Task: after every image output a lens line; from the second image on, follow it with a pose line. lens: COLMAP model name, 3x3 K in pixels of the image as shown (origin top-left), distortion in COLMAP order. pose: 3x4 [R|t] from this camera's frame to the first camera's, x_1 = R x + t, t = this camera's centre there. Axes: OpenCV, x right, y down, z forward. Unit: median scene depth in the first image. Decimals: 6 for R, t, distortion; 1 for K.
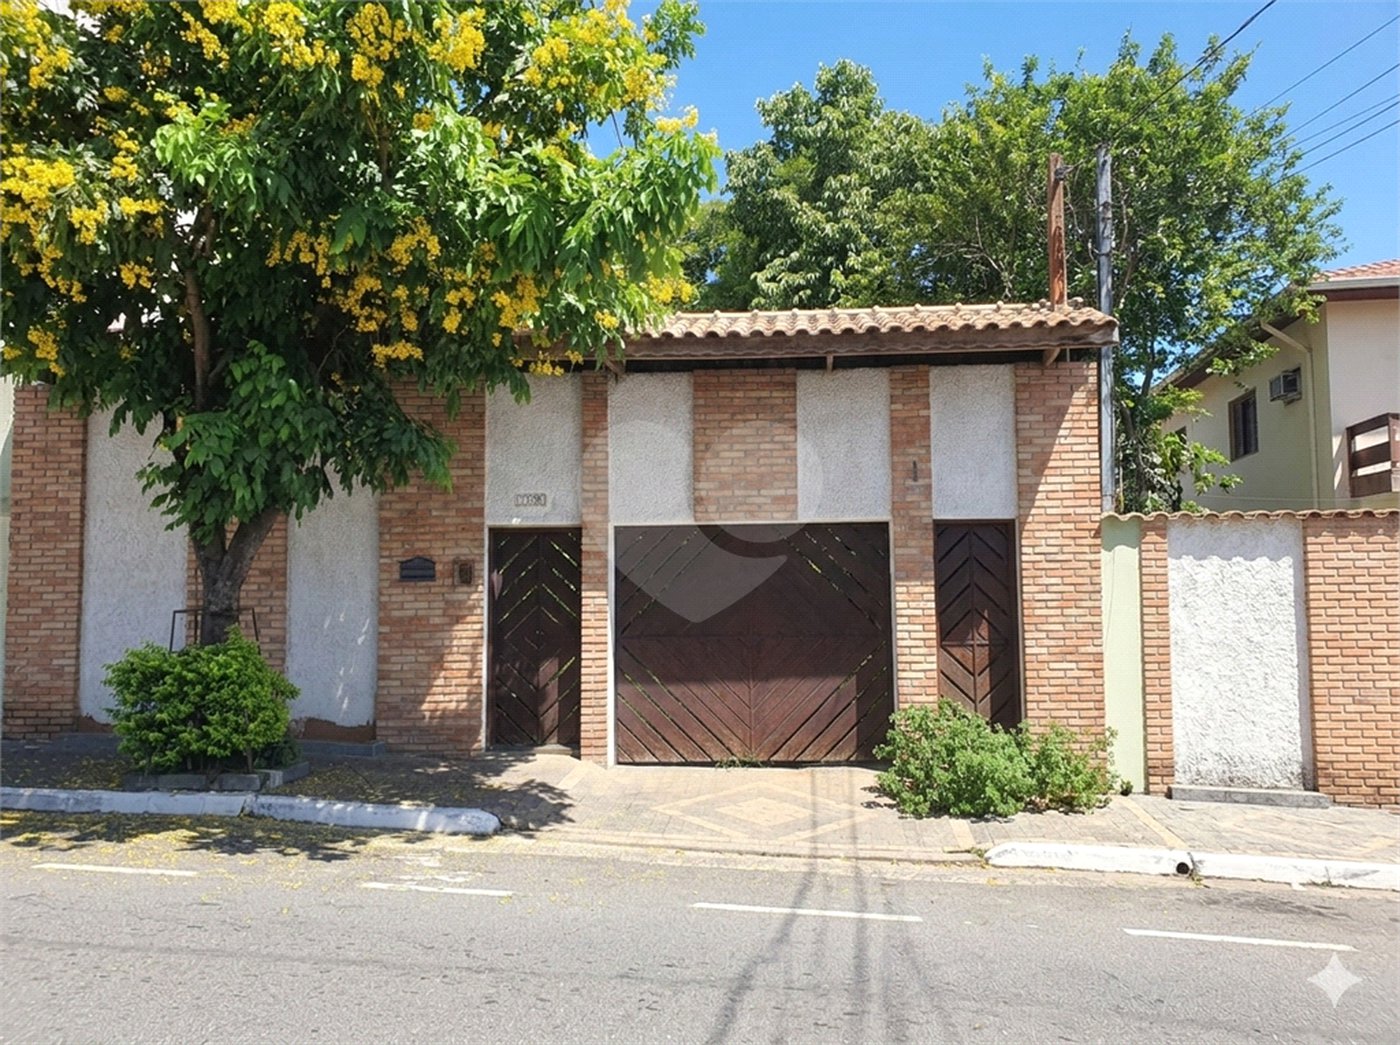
lens RADIAL K [[1016.4, 0, 692.5], [0, 1016.4, 536.2], [0, 0, 1]] dist [0.170758, 0.000821]
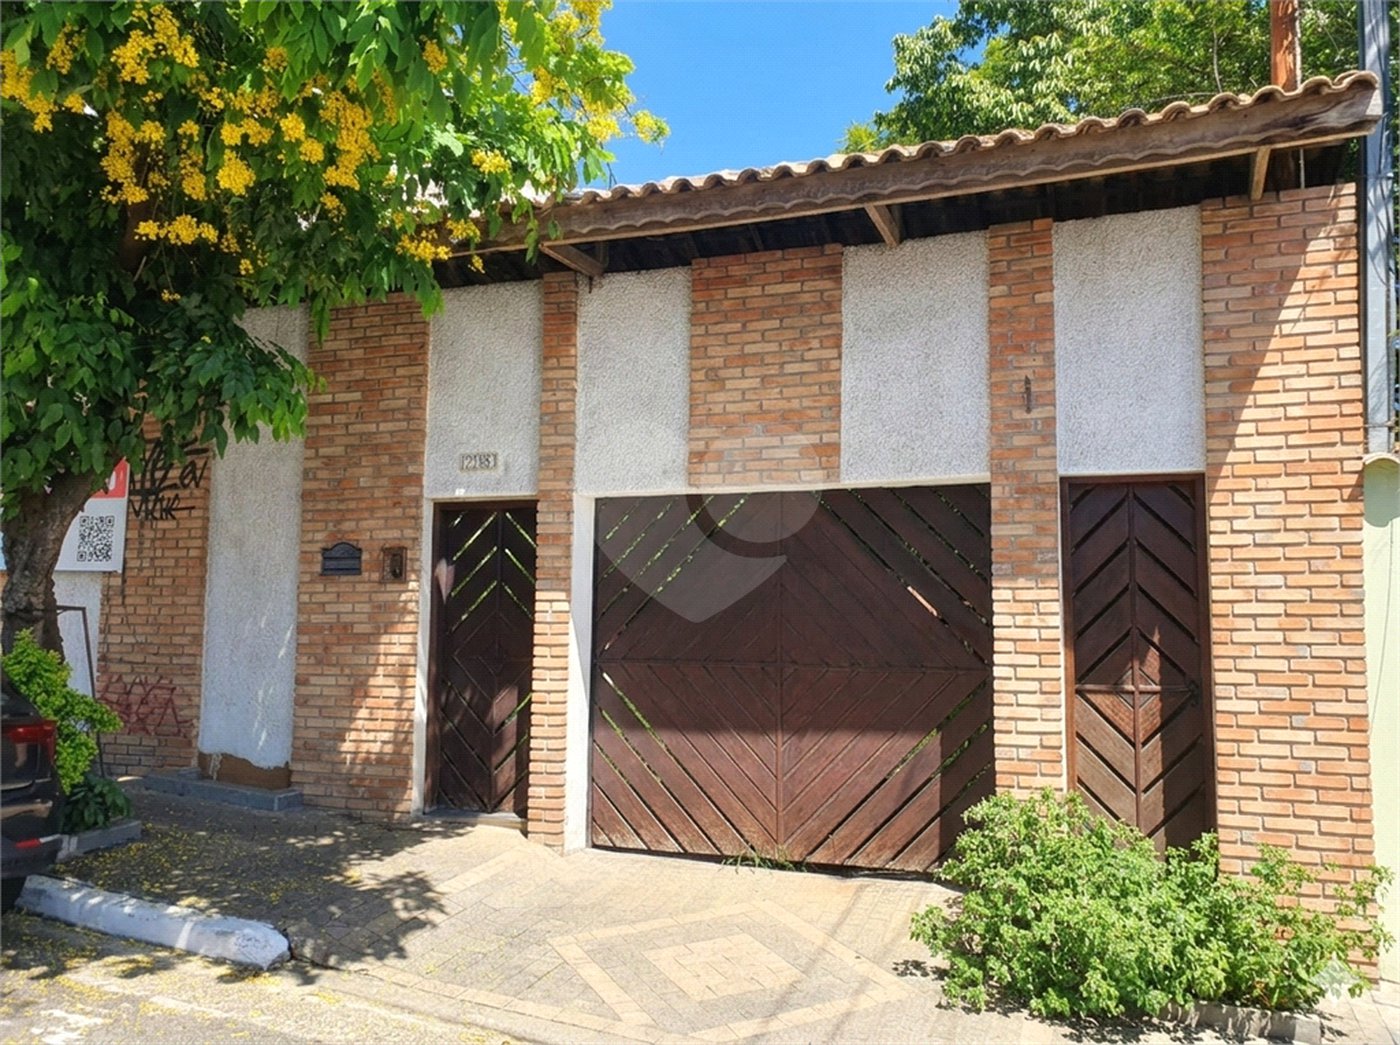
lens RADIAL K [[1080.5, 0, 700.0], [0, 1080.5, 522.5], [0, 0, 1]] dist [0.049897, 0.011519]
pose [[0.967045, -0.003198, -0.254587, 0.192936], [-0.002055, 0.999791, -0.020365, 0.023319], [0.254598, 0.020217, 0.966836, 0.339752]]
